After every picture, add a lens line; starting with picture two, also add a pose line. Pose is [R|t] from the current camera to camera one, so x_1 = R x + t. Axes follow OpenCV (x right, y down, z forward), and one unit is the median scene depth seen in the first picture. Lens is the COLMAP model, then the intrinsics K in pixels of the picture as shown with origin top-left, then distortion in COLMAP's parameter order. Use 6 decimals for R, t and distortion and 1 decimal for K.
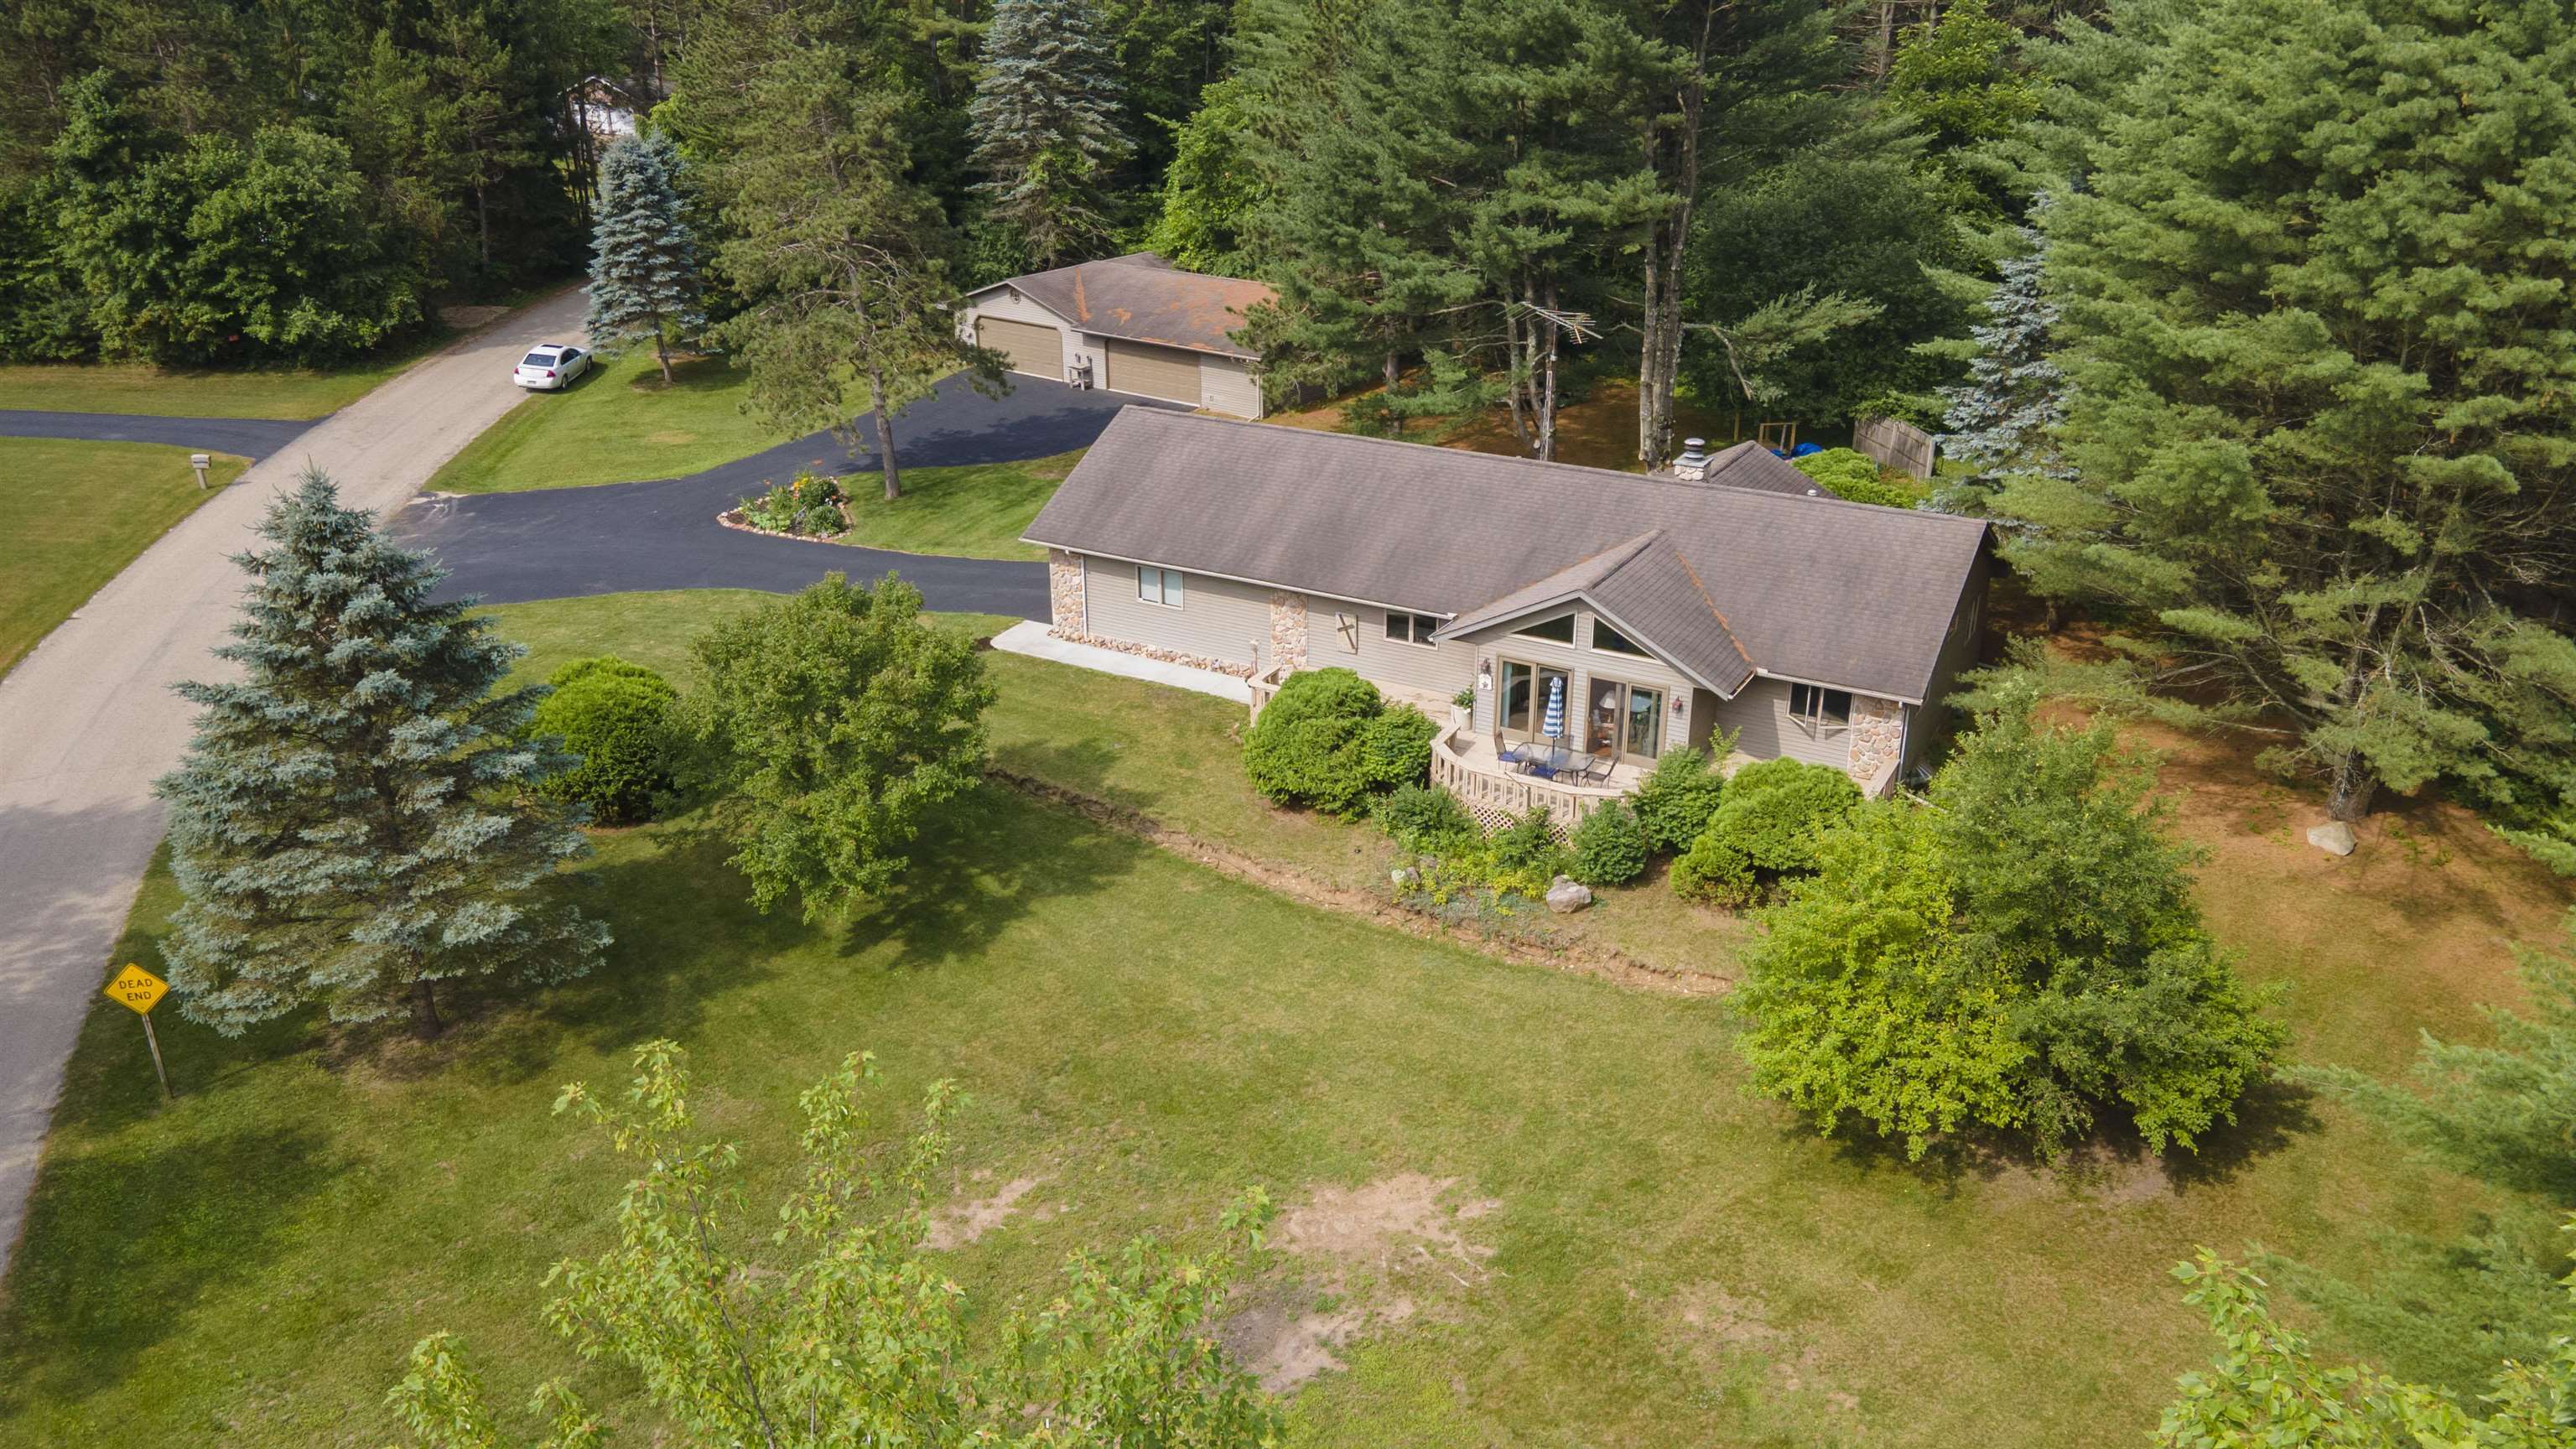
lens RADIAL K [[1878.9, 0, 1296.8], [0, 1878.9, 706.4], [0, 0, 1]] dist [0.020837, 0.029988]
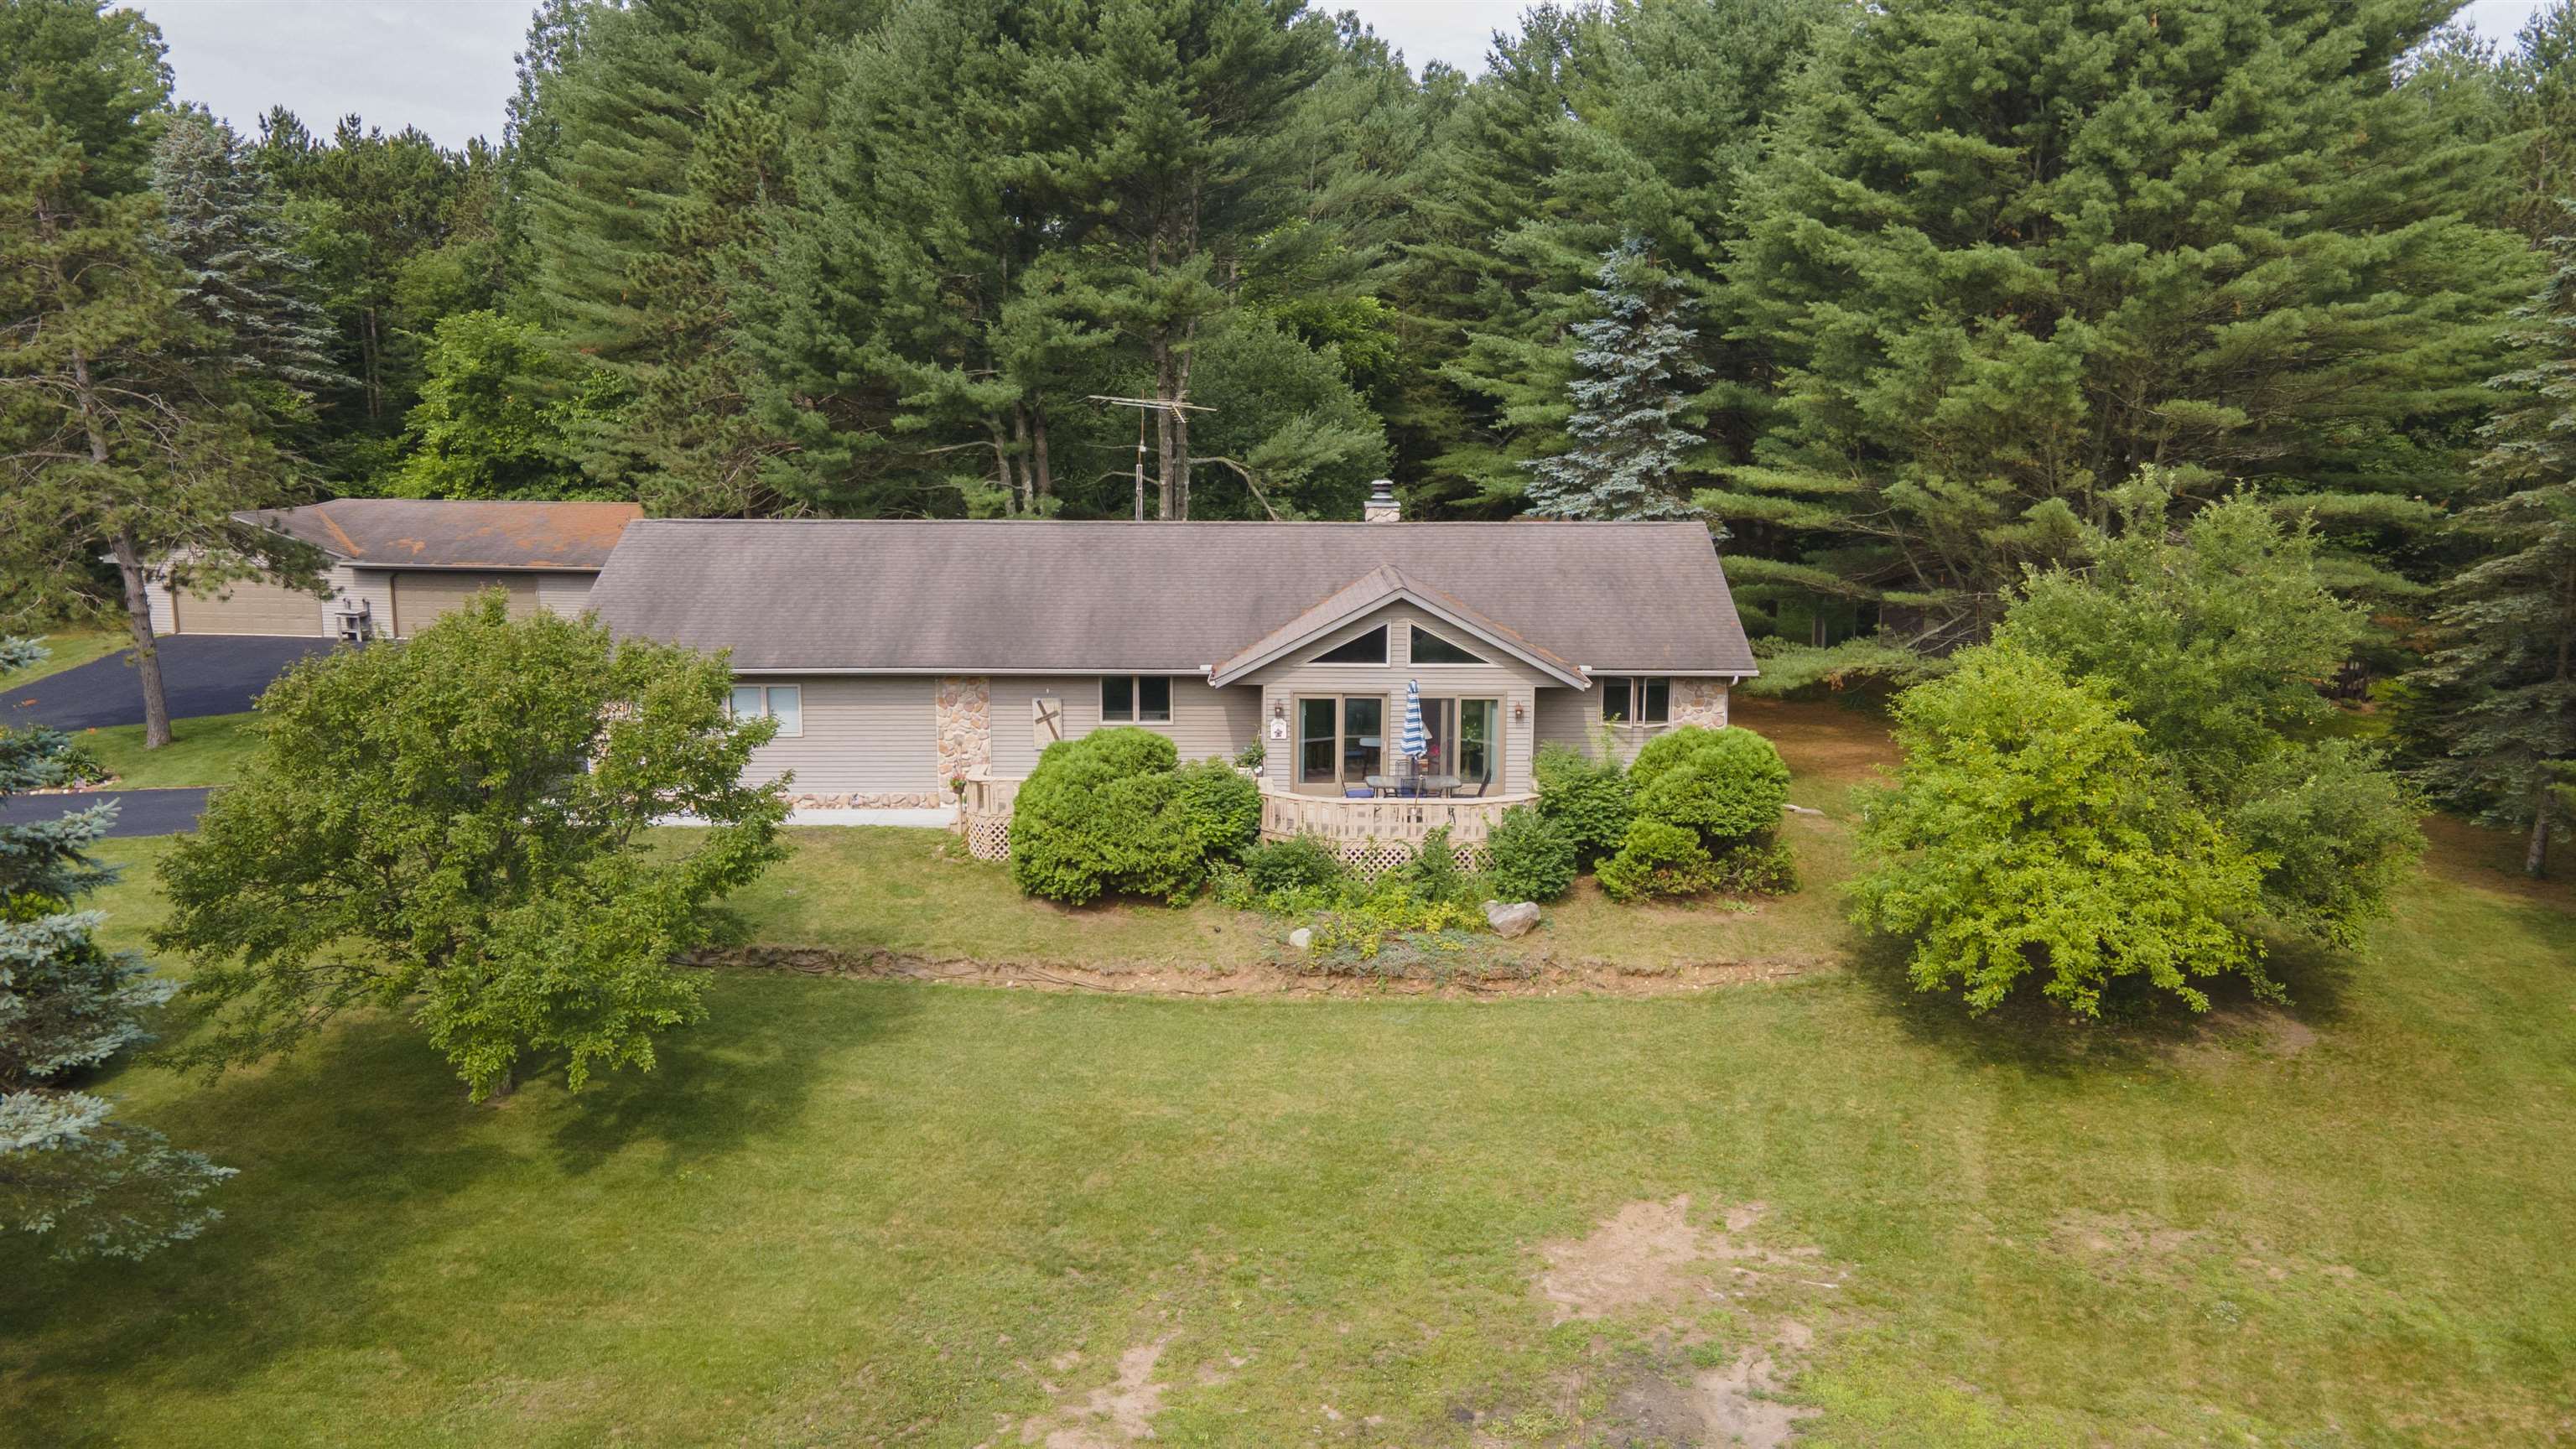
lens RADIAL K [[1878.9, 0, 1289.9], [0, 1878.9, 712.9], [0, 0, 1]] dist [0.020837, 0.029988]
pose [[0.868855, -0.077867, 0.488904, -0.165338], [0.185457, 0.966836, -0.175598, 0.069803], [-0.459016, 0.243240, 0.854481, 0.161776]]
